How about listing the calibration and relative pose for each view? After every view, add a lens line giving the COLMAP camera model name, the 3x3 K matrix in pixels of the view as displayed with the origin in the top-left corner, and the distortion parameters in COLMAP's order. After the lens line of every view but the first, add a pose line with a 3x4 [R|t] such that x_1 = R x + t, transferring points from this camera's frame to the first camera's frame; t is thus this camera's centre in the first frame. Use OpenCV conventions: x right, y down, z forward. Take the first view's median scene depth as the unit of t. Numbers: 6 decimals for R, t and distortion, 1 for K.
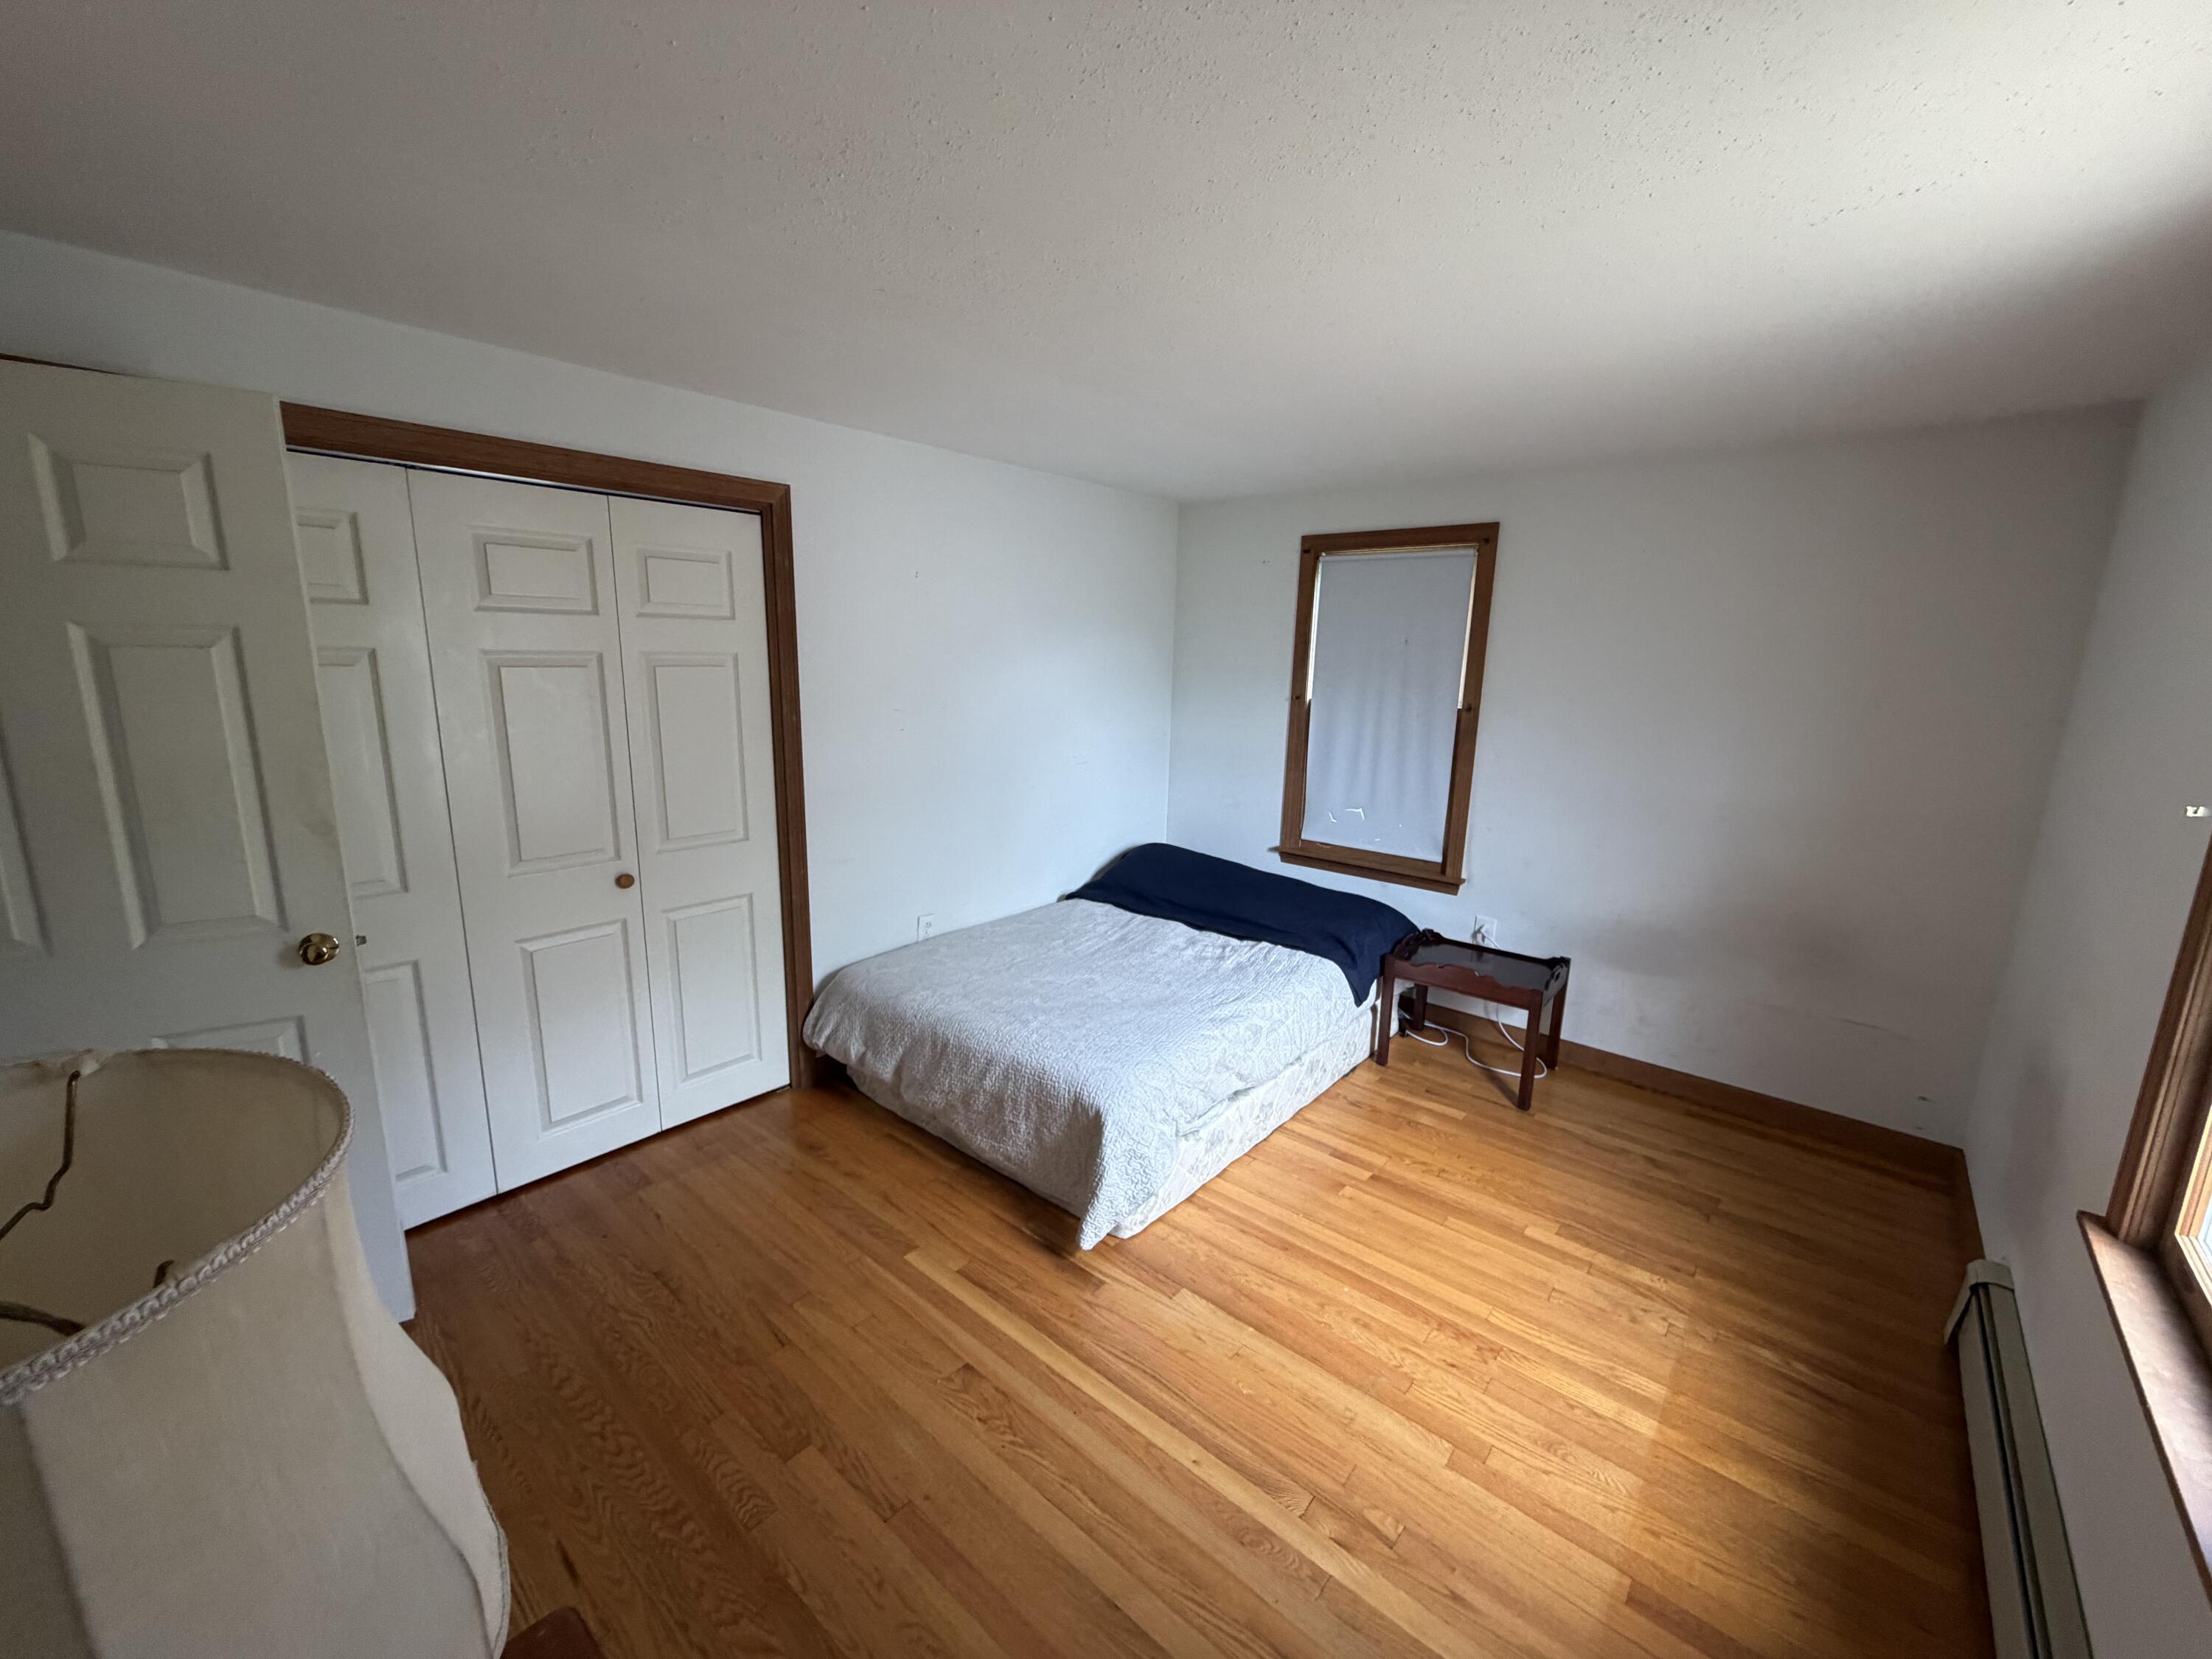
lens RADIAL K [[884.5, 0, 1099.6], [0, 884.5, 828.3], [0, 0, 1]] dist [0.000174, -0.000710]
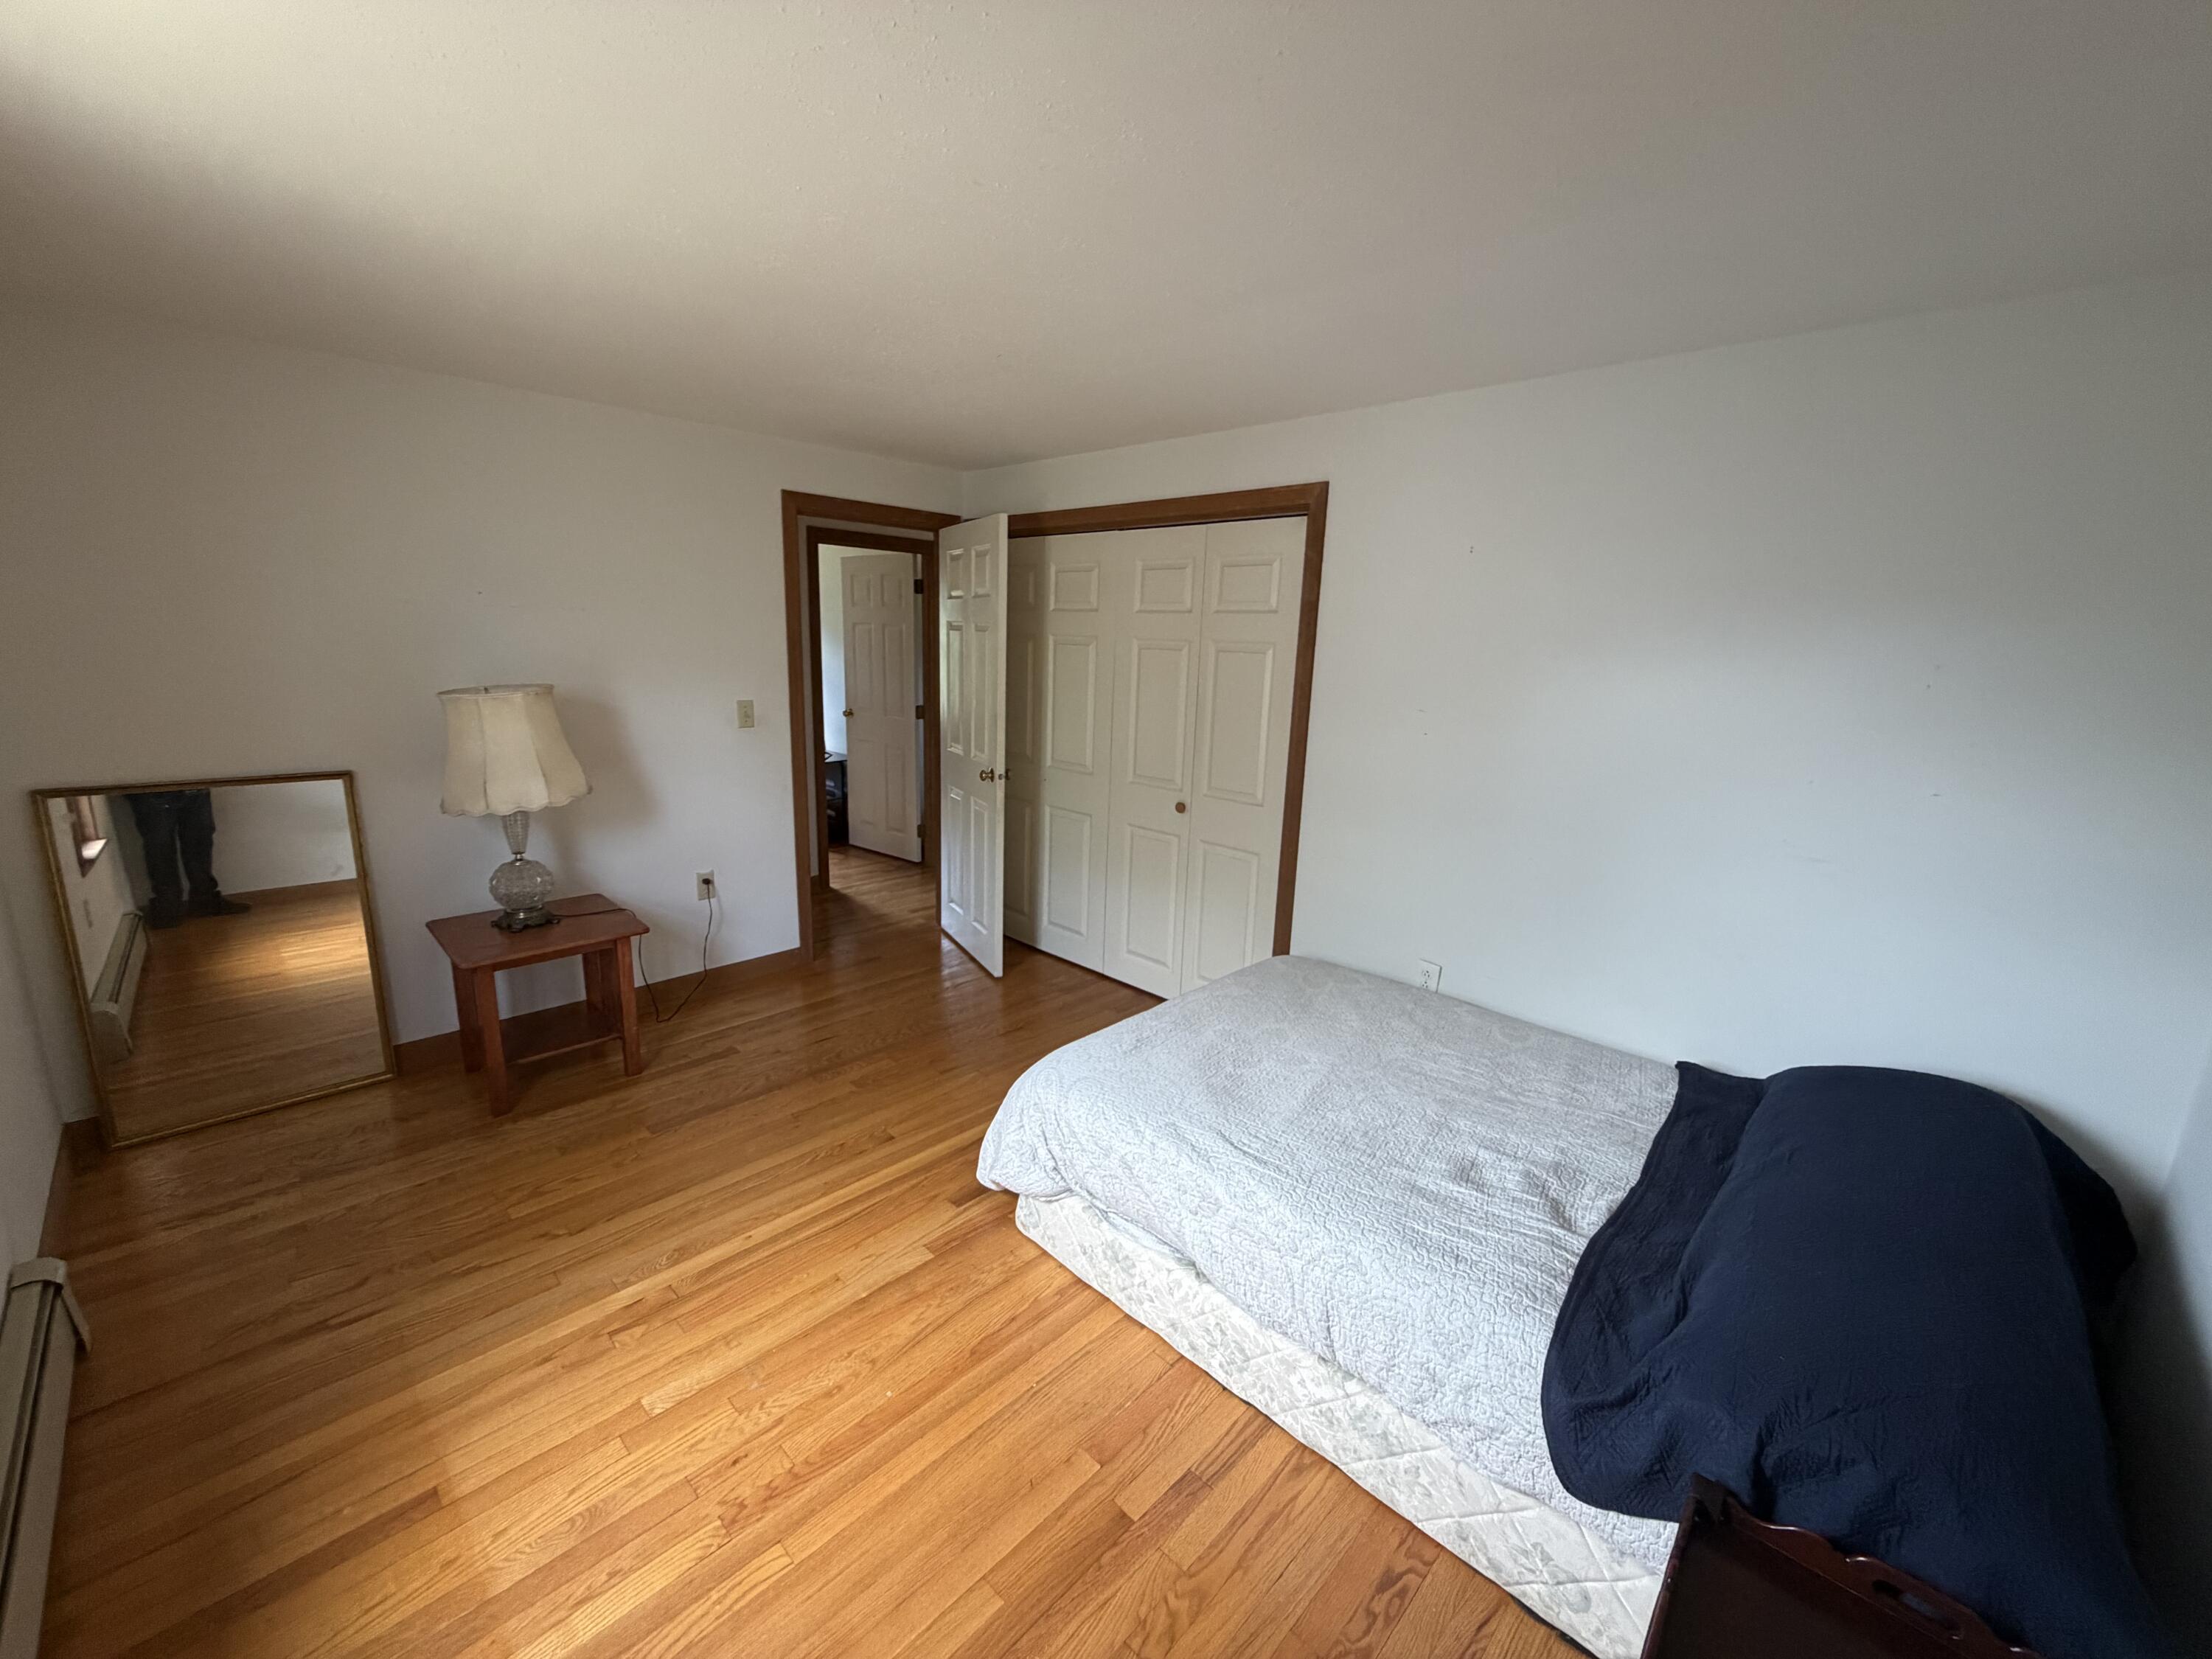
lens RADIAL K [[884.5, 0, 1102.9], [0, 884.5, 827.3], [0, 0, 1]] dist [0.000174, -0.000710]
pose [[-0.060812, 0.189055, -0.980082, 1.073463], [-0.231988, 0.952333, 0.198097, -0.201714], [0.970816, 0.239414, -0.014055, 1.198298]]
